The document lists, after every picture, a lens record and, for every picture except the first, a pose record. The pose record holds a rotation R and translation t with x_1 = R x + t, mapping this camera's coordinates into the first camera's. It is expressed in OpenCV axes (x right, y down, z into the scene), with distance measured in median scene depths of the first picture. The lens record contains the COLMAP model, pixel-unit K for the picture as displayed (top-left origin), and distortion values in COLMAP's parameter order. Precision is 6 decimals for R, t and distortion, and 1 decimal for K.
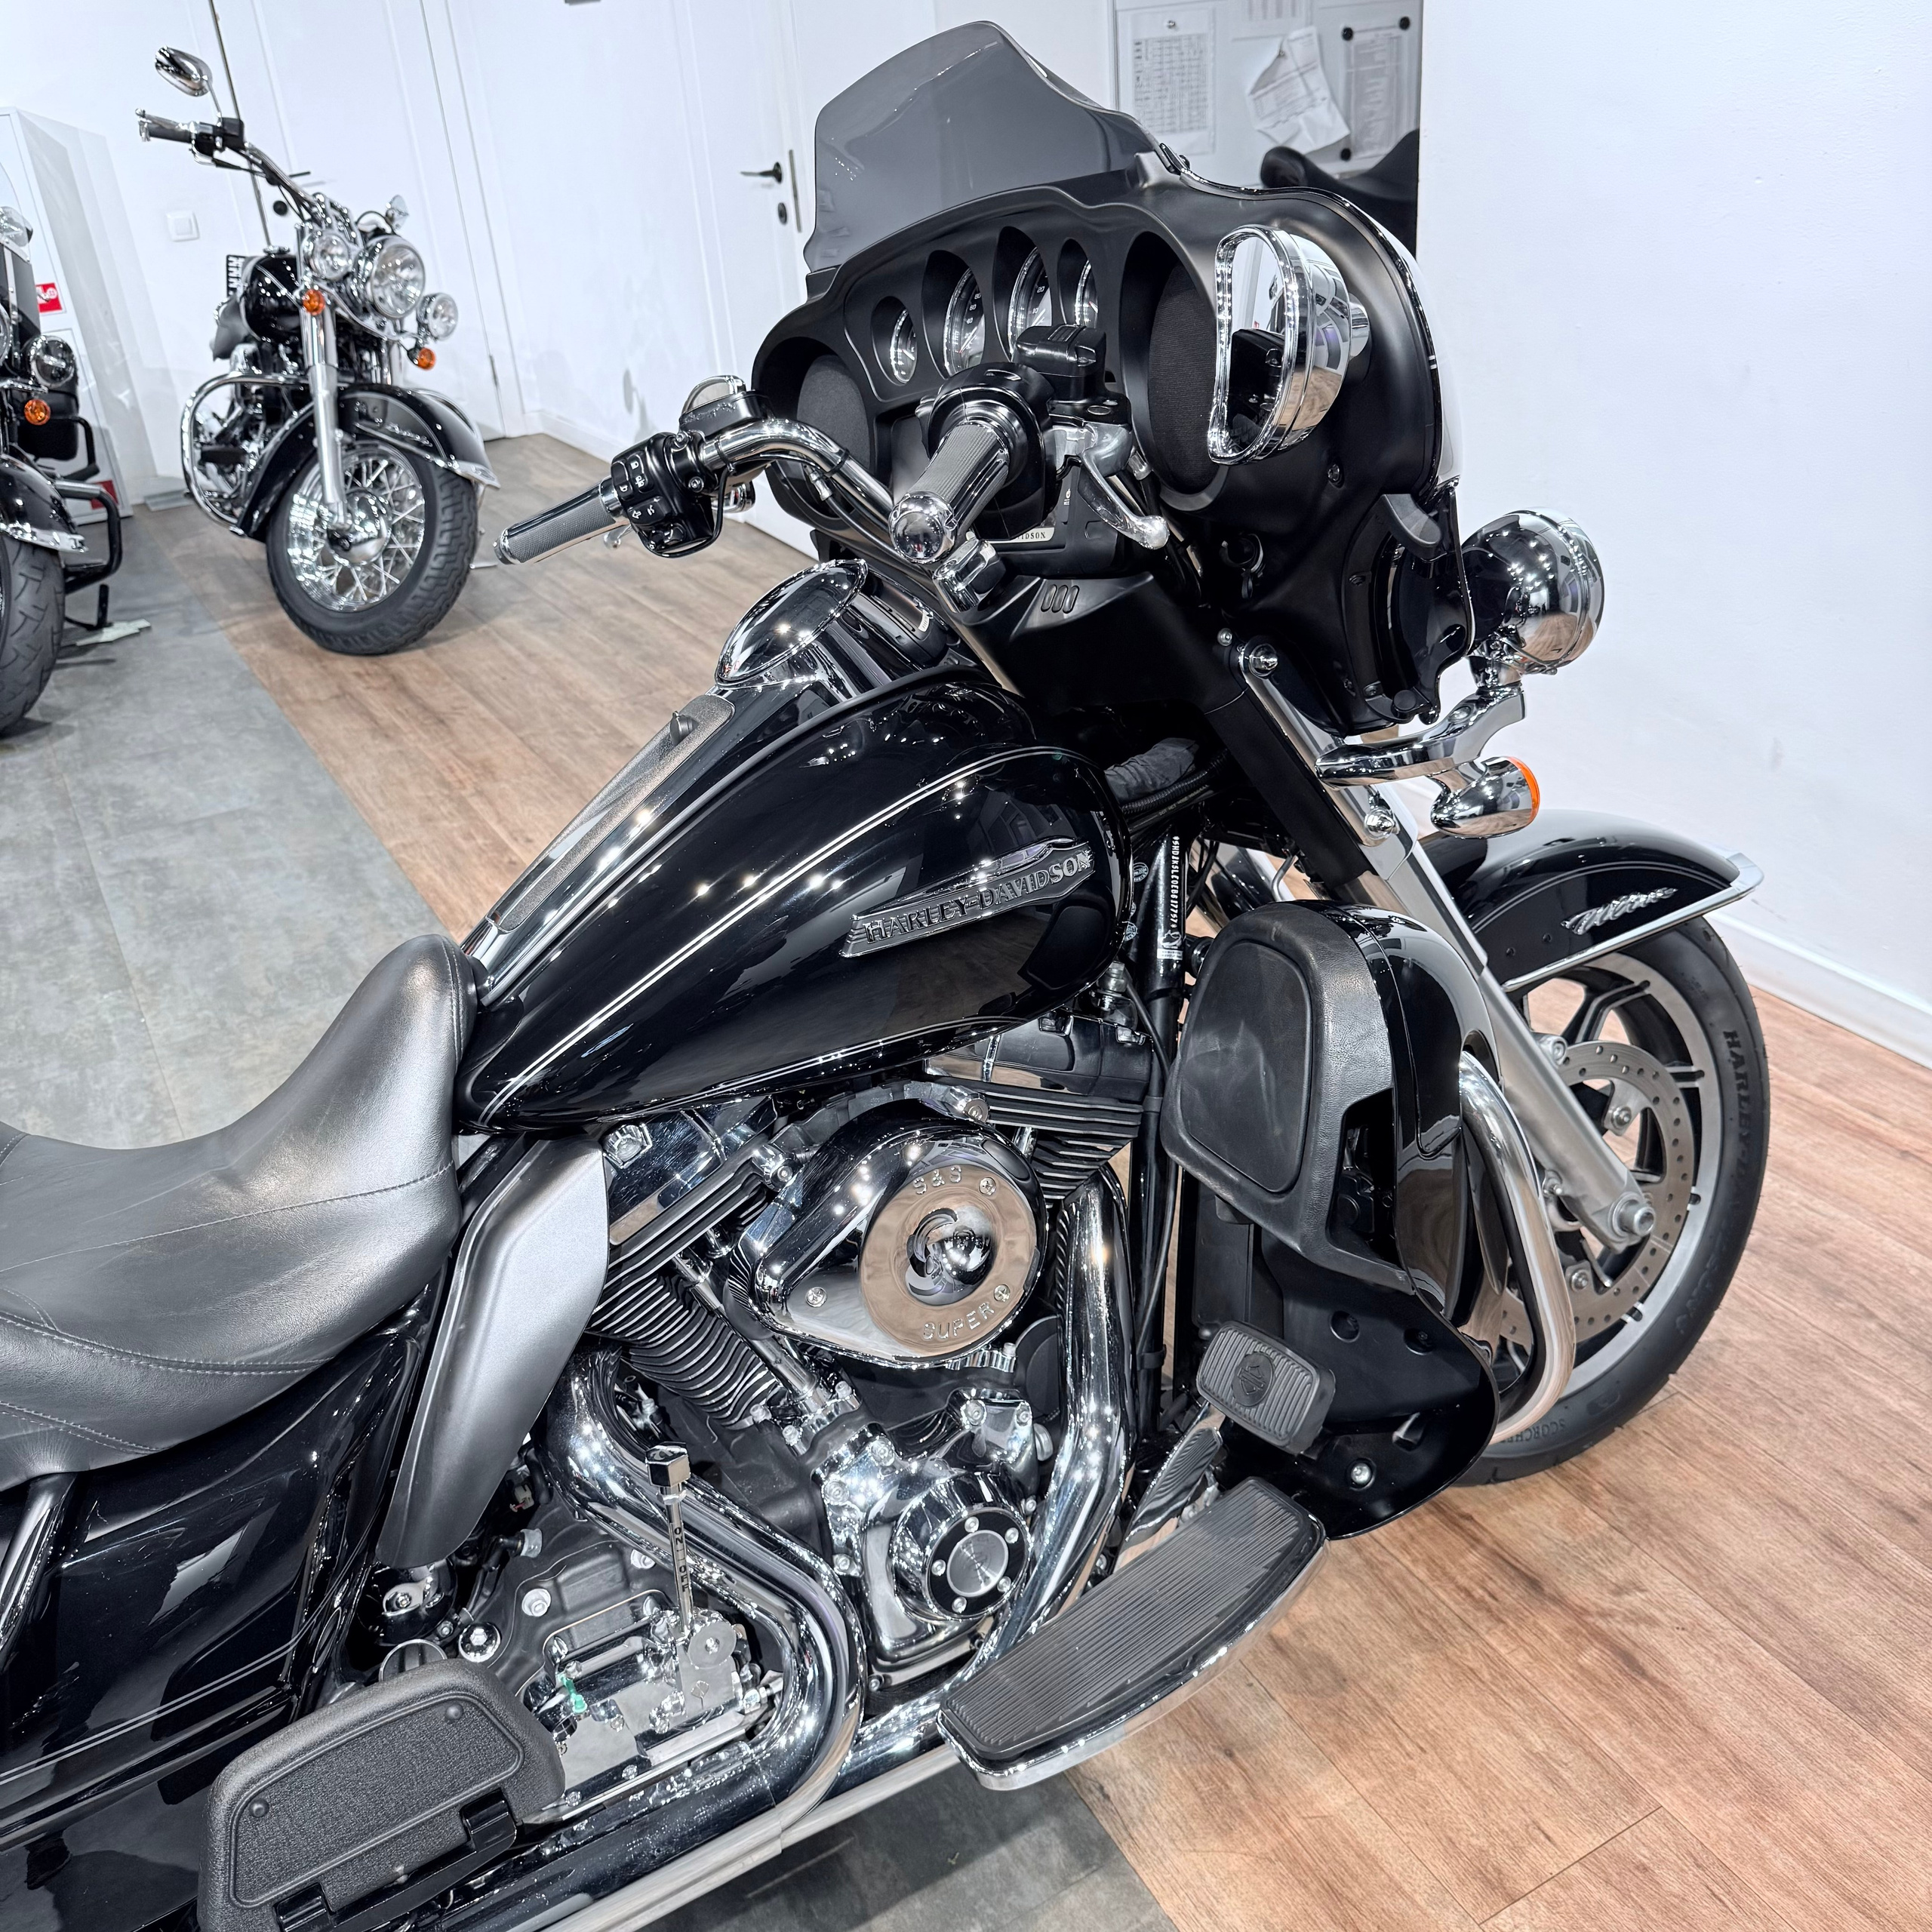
lens RADIAL K [[1787.9, 0, 956.2], [0, 1787.9, 972.5], [0, 0, 1]] dist [0.126456, -0.223553]
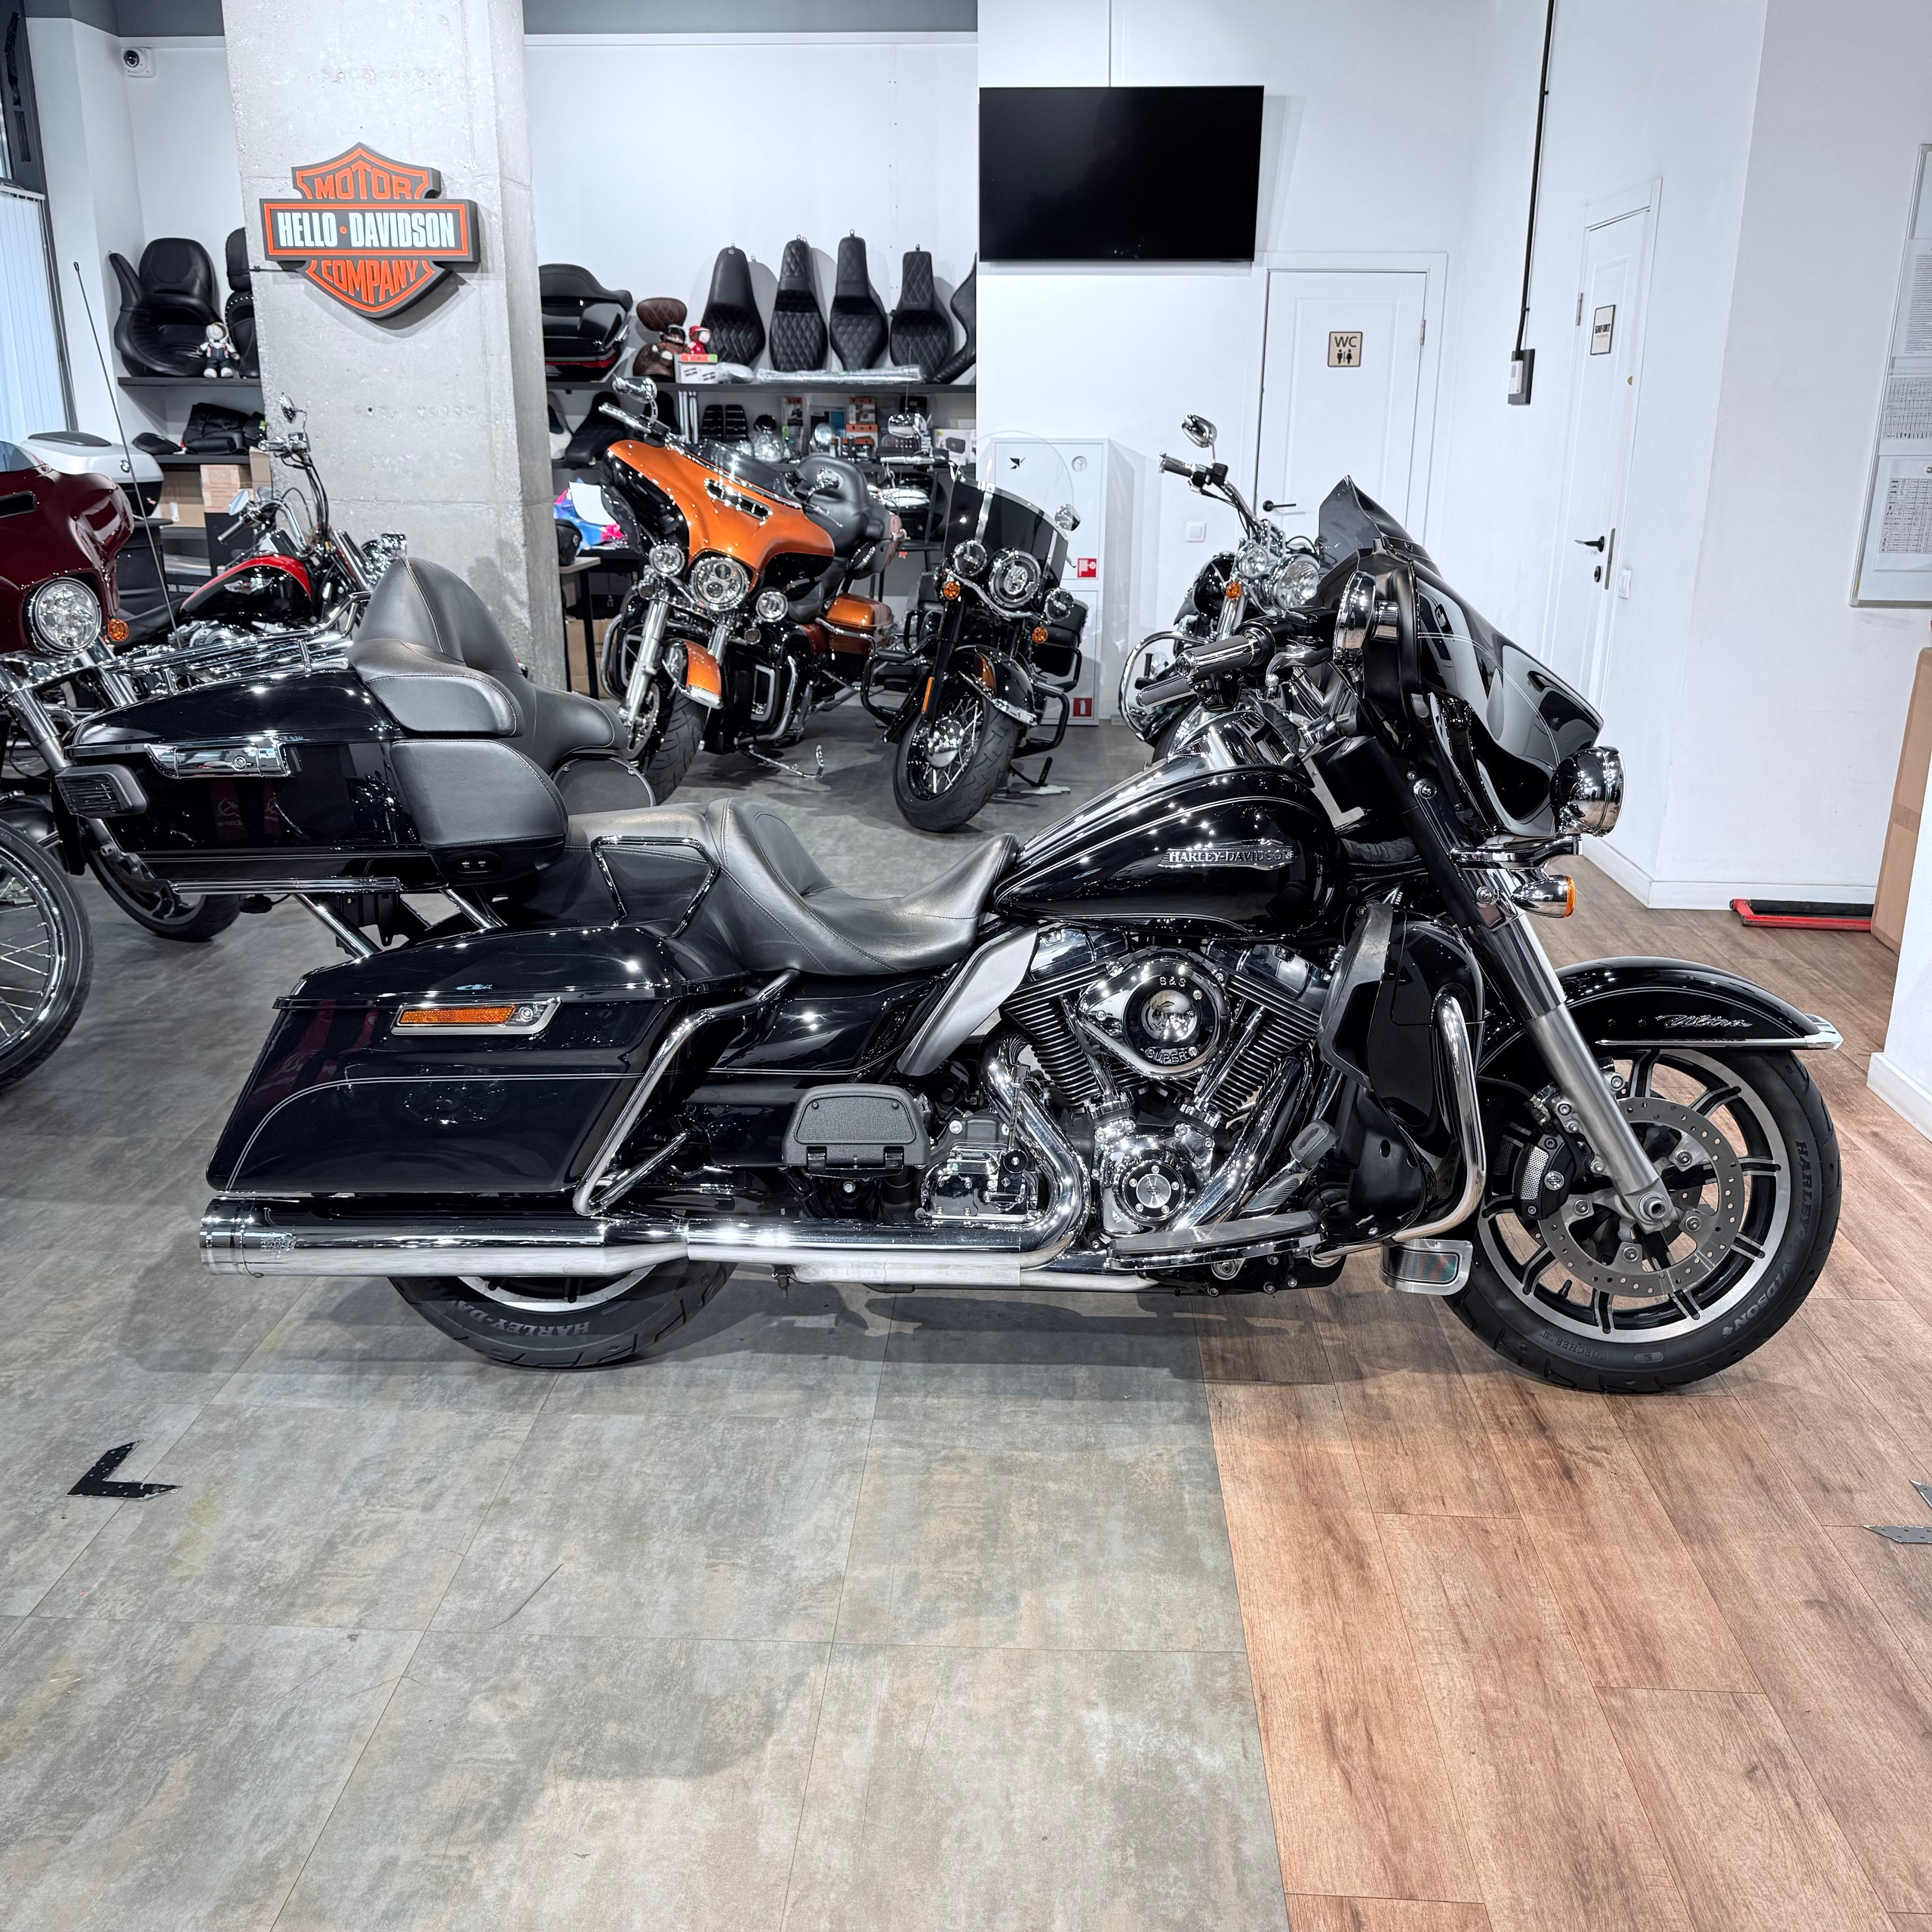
lens RADIAL K [[1787.9, 0, 956.2], [0, 1787.9, 972.5], [0, 0, 1]] dist [0.126456, -0.223553]
pose [[0.842997, 0.237168, -0.482812, 0.237968], [-0.313601, 0.945930, -0.082889, 0.108820], [0.437048, 0.221286, 0.871792, -0.285721]]
